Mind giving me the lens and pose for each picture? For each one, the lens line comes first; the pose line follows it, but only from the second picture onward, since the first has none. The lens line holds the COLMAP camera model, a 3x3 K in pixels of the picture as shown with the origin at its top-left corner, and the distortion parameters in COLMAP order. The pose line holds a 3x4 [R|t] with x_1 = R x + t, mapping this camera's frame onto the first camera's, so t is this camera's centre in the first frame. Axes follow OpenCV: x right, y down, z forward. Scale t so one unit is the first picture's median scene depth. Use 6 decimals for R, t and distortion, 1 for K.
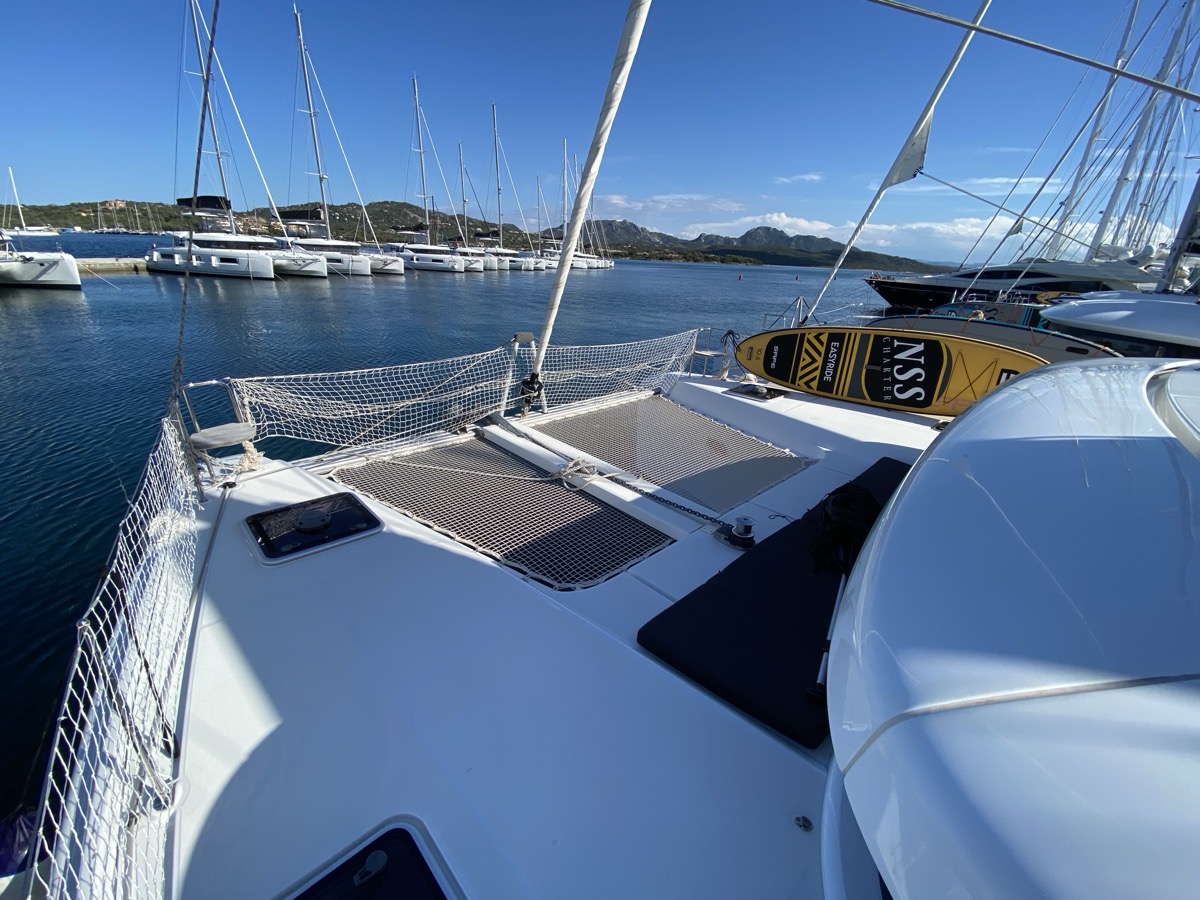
lens RADIAL K [[488.8, 0, 593.2], [0, 488.8, 443.1], [0, 0, 1]] dist [0.038442, -0.025615]
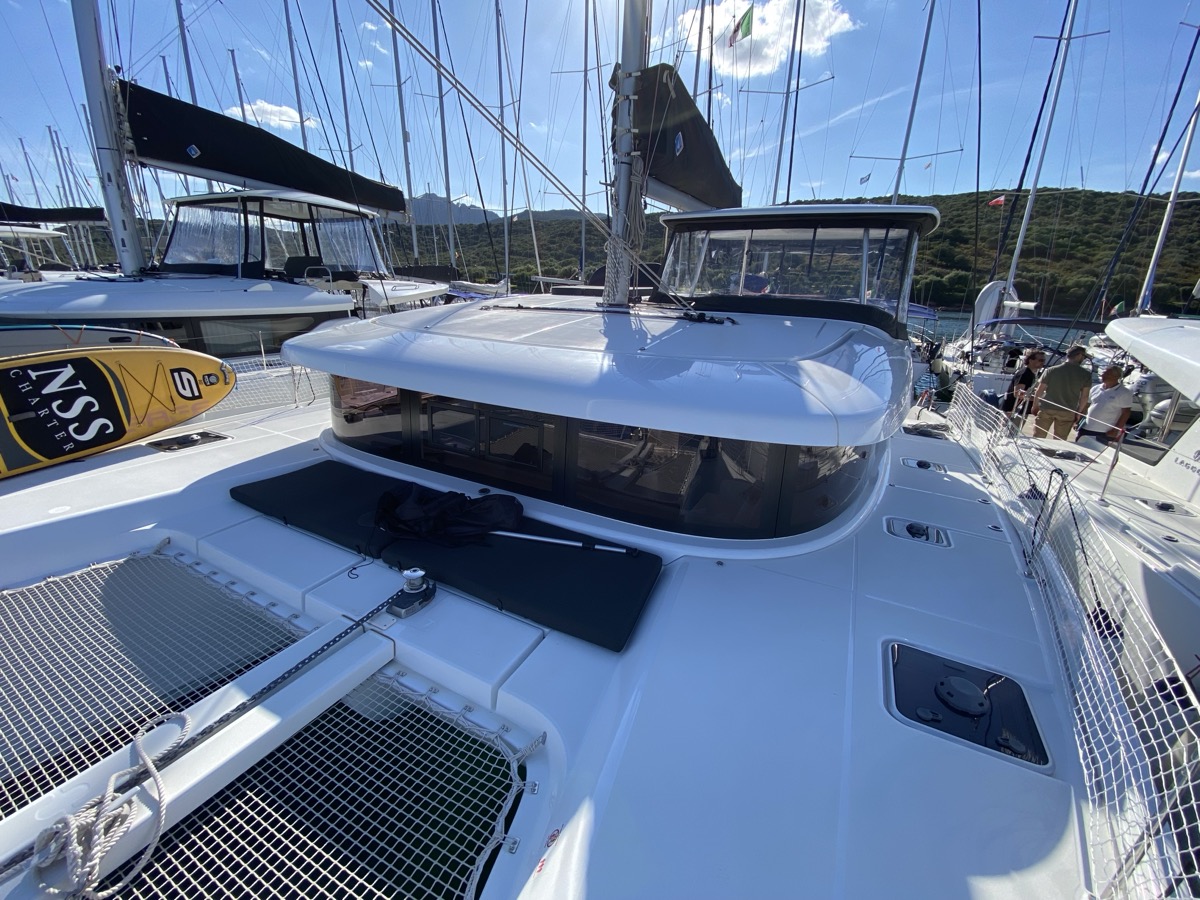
lens RADIAL K [[488.8, 0, 593.2], [0, 488.8, 443.1], [0, 0, 1]] dist [0.038442, -0.025615]
pose [[-0.304306, -0.354578, 0.884123, -0.277166], [0.303246, 0.843794, 0.442778, -0.188499], [-0.903017, 0.402847, -0.149247, 0.431191]]
